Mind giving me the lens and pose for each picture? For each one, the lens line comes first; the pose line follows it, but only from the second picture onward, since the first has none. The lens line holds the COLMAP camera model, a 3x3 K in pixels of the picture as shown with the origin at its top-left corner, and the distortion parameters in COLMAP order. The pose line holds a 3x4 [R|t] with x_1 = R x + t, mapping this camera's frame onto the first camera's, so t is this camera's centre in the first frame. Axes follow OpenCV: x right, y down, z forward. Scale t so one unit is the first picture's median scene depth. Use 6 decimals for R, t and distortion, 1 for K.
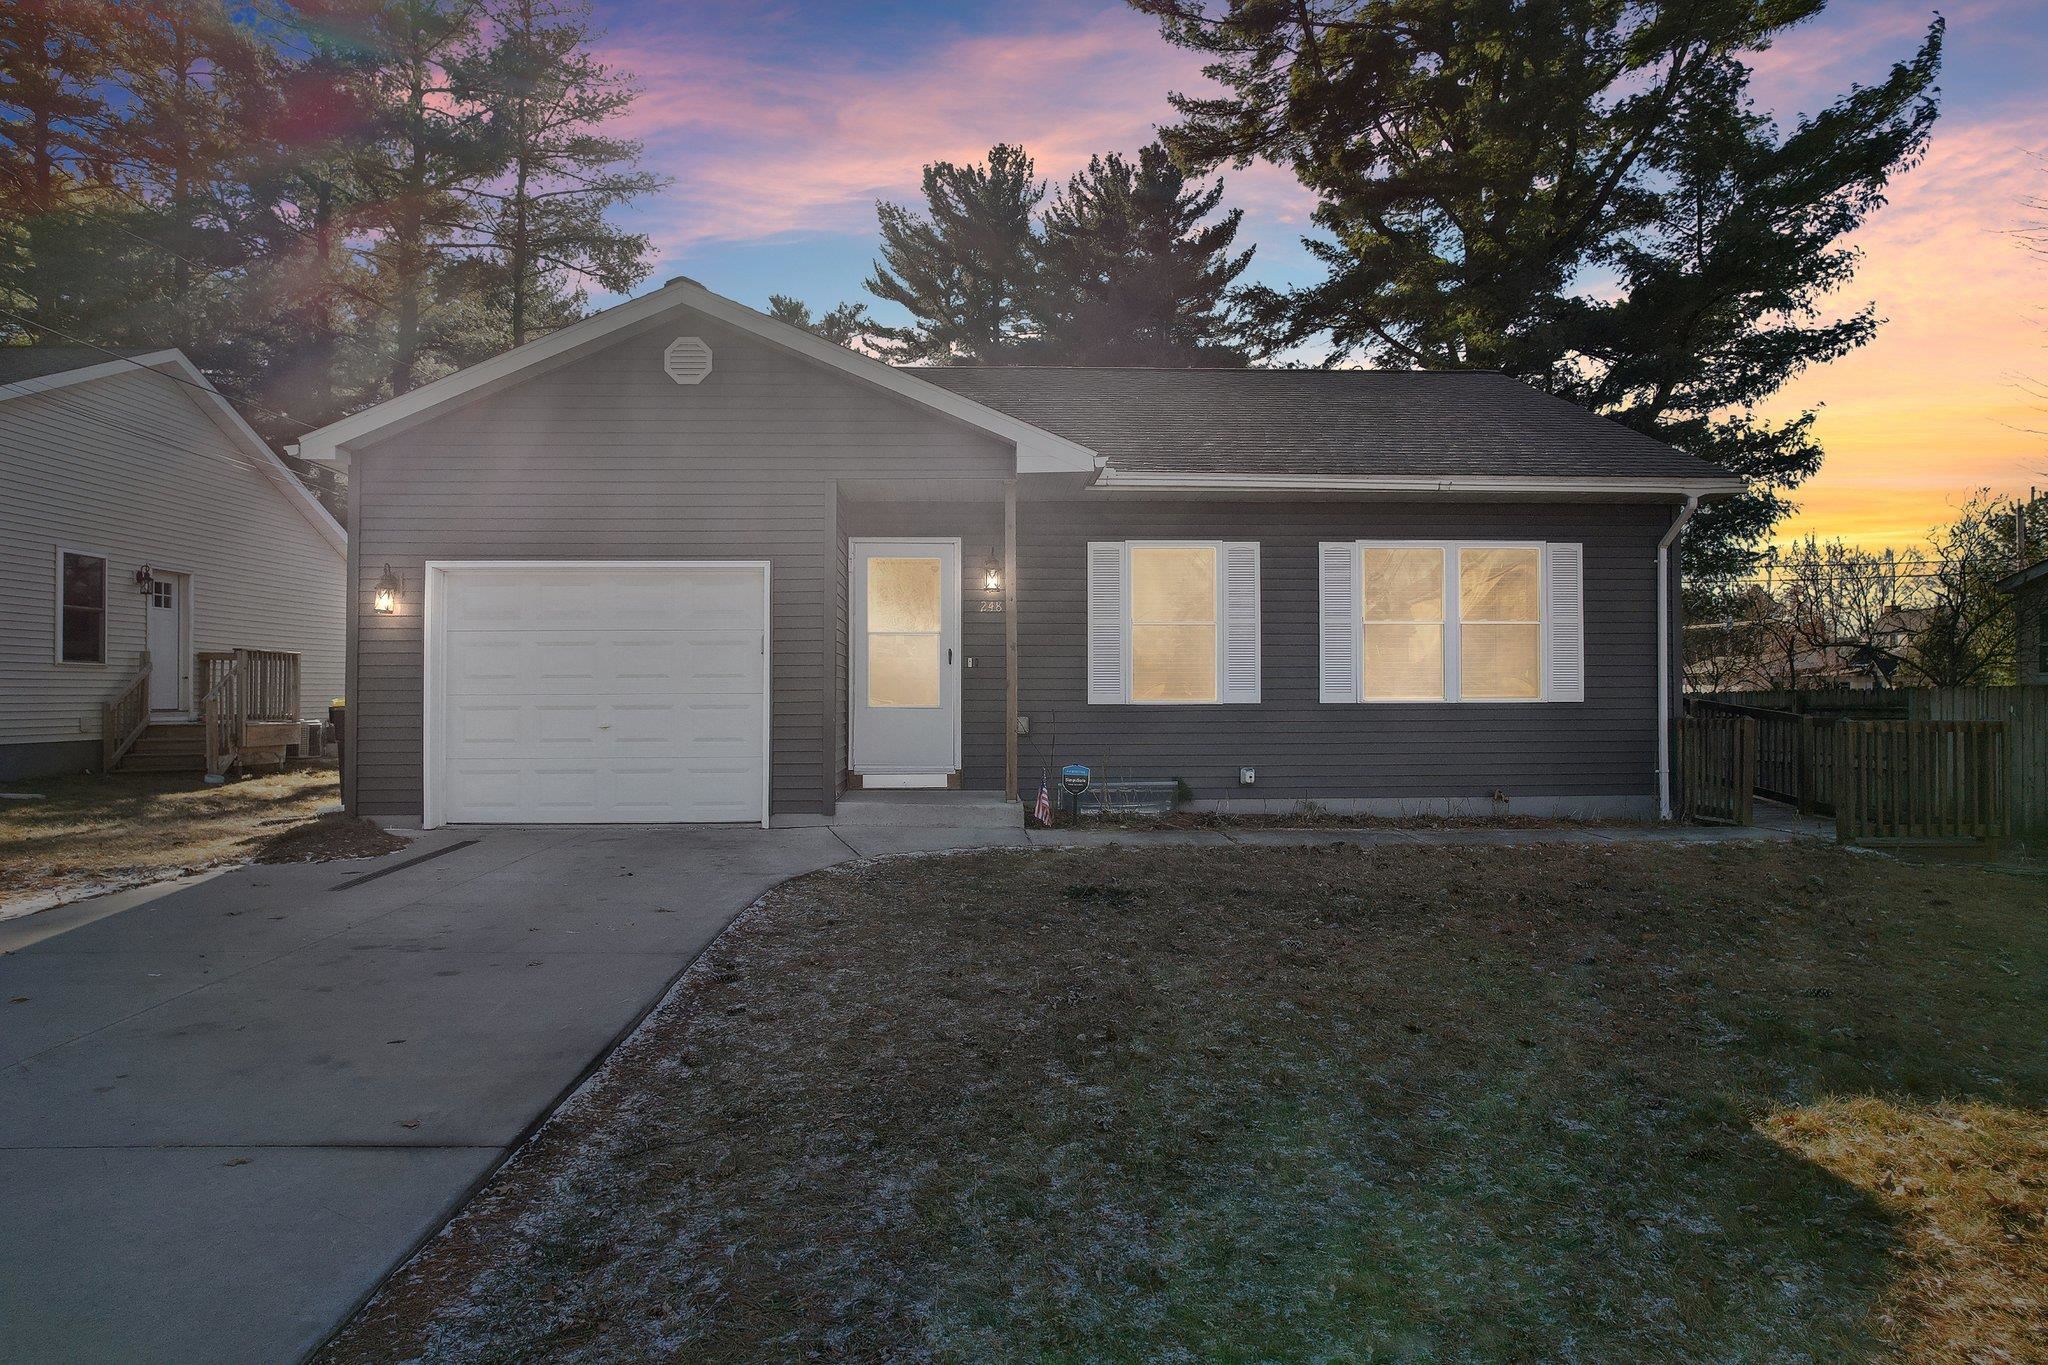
lens RADIAL K [[1272.8, 0, 1024.0], [0, 1272.8, 682.5], [0, 0, 1]] dist [0.000182, 0.000208]
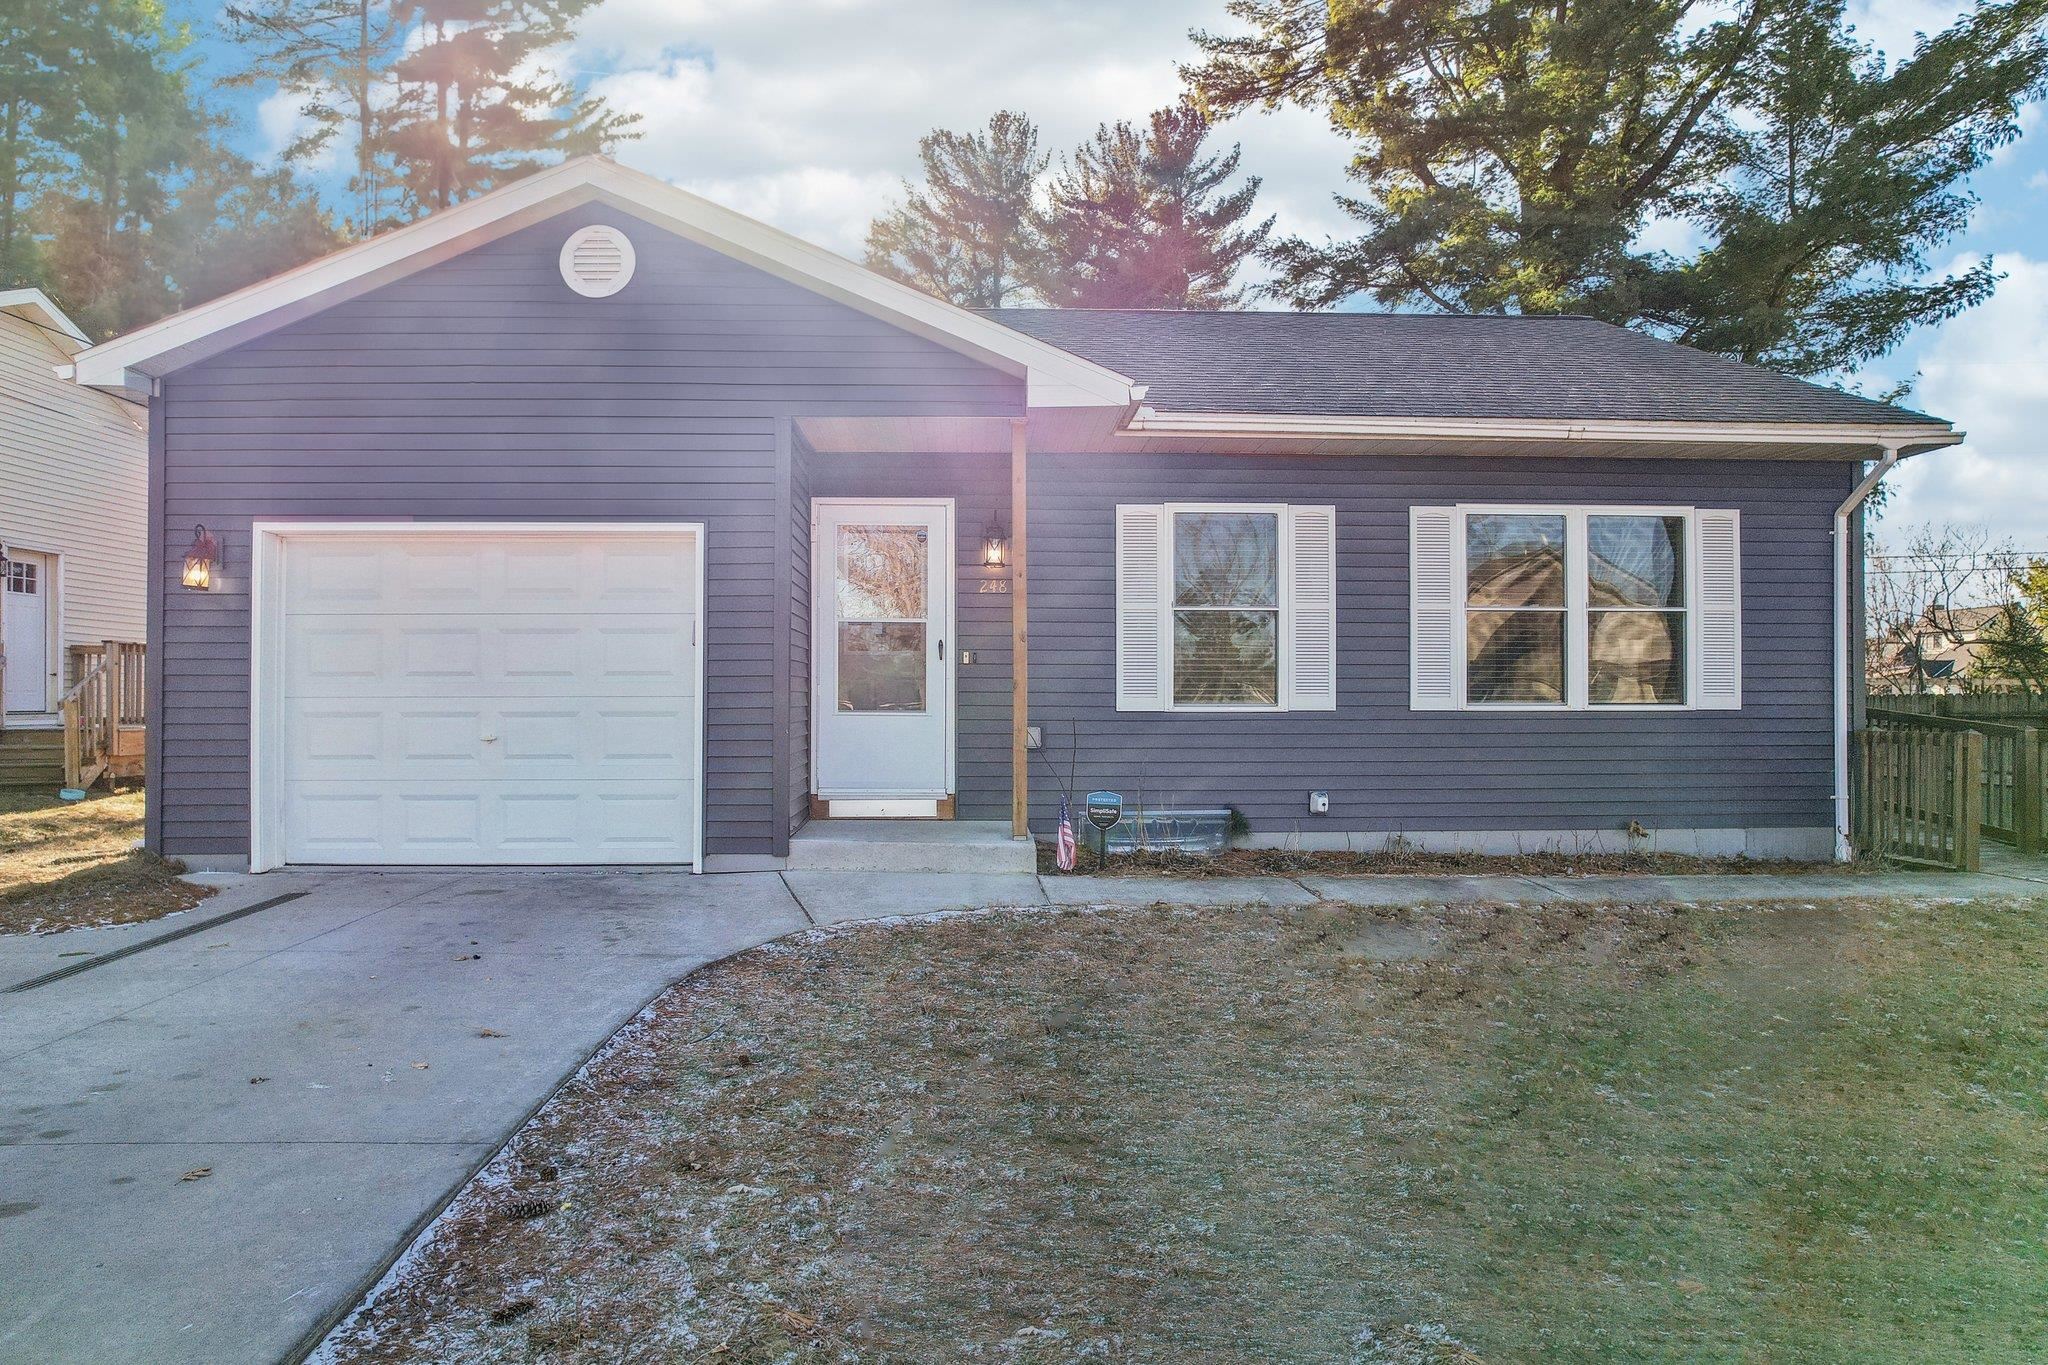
lens RADIAL K [[1272.8, 0, 1024.0], [0, 1272.8, 682.5], [0, 0, 1]] dist [0.000182, 0.000208]
pose [[0.999996, 0.002734, 0.000861, -0.004059], [-0.002734, 0.999996, 0.000245, -0.000286], [-0.000860, -0.000247, 1.000000, 0.115071]]
